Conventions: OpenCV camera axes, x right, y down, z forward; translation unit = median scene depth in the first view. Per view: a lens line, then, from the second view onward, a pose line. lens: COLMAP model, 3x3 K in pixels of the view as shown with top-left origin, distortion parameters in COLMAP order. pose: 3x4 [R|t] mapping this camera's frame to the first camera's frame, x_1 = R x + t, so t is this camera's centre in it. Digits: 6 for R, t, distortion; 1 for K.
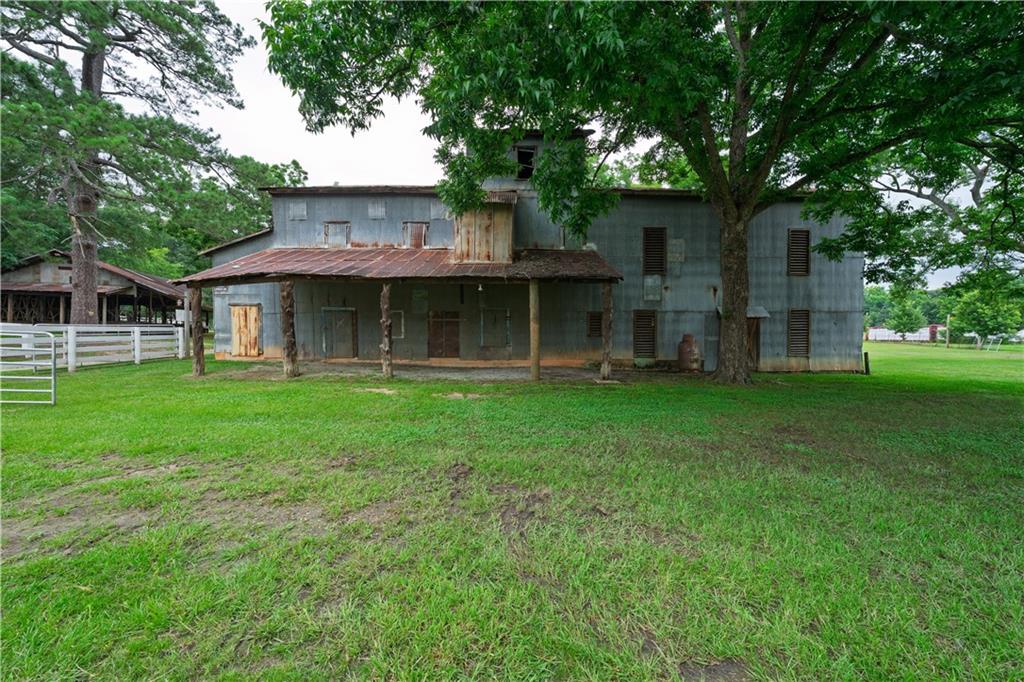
lens RADIAL K [[379.2, 0, 512.0], [0, 379.2, 341.0], [0, 0, 1]] dist [-0.015868, 0.000002]
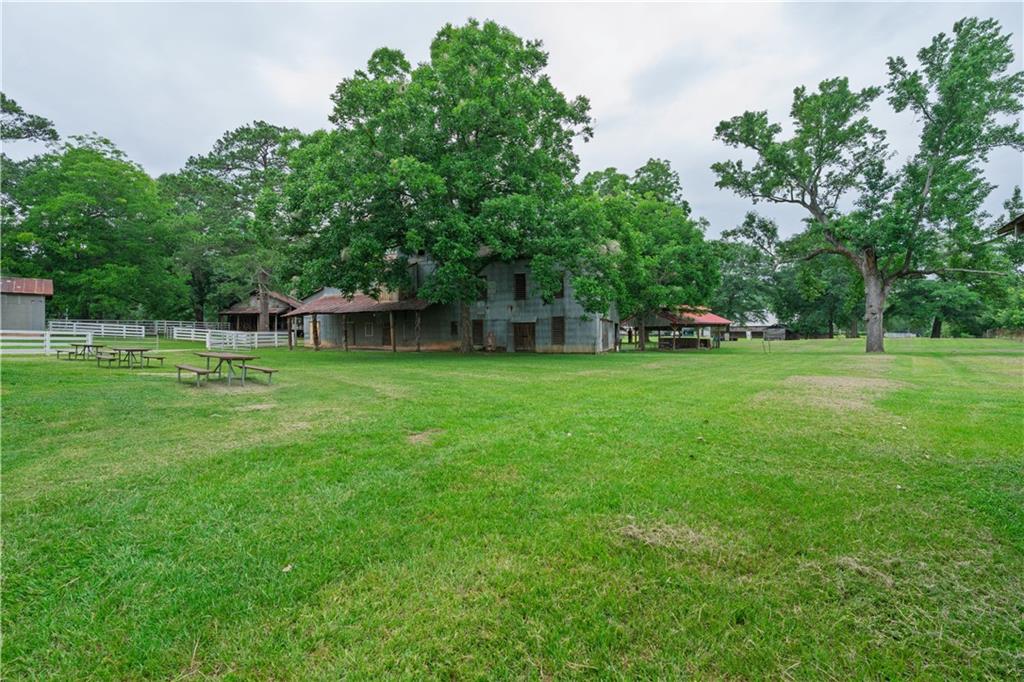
lens RADIAL K [[439.7, 0, 512.0], [0, 439.7, 341.0], [0, 0, 1]] dist [0.000844, -0.000074]
pose [[0.929463, -0.006579, -0.368858, 1.316797], [0.006258, 0.999978, -0.002066, 0.028790], [0.368863, -0.000388, 0.929484, -0.968944]]
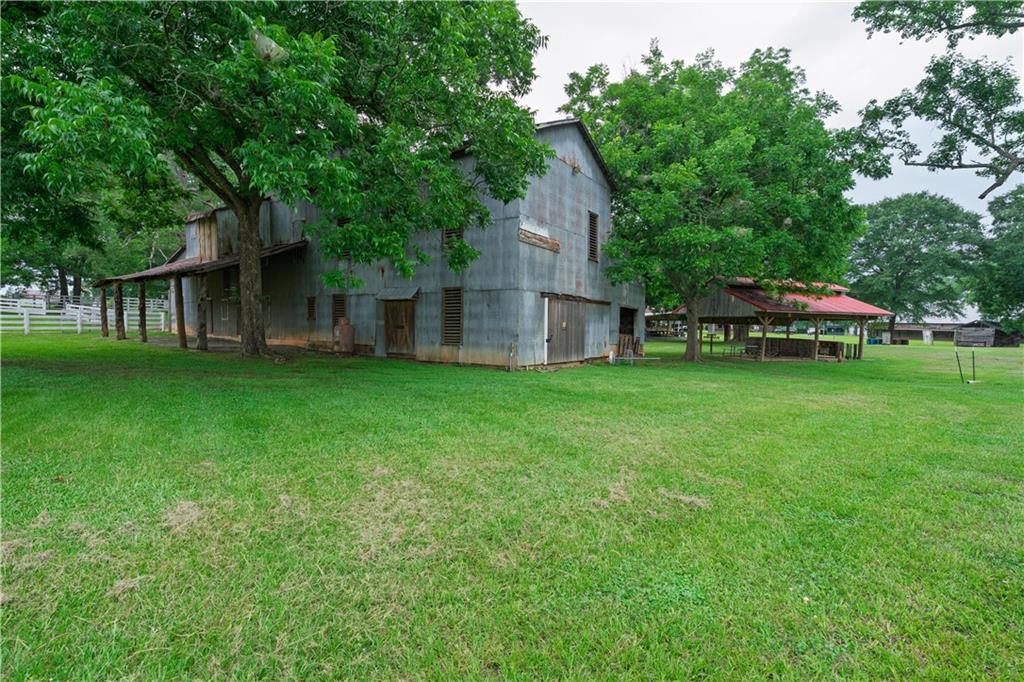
lens RADIAL K [[469.6, 0, 512.0], [0, 469.6, 341.0], [0, 0, 1]] dist [0.003318, 0.000180]
pose [[0.819092, 0.032947, -0.572715, 1.473556], [-0.025736, 0.999455, 0.020688, 0.006631], [0.573085, -0.002206, 0.819493, 0.222466]]
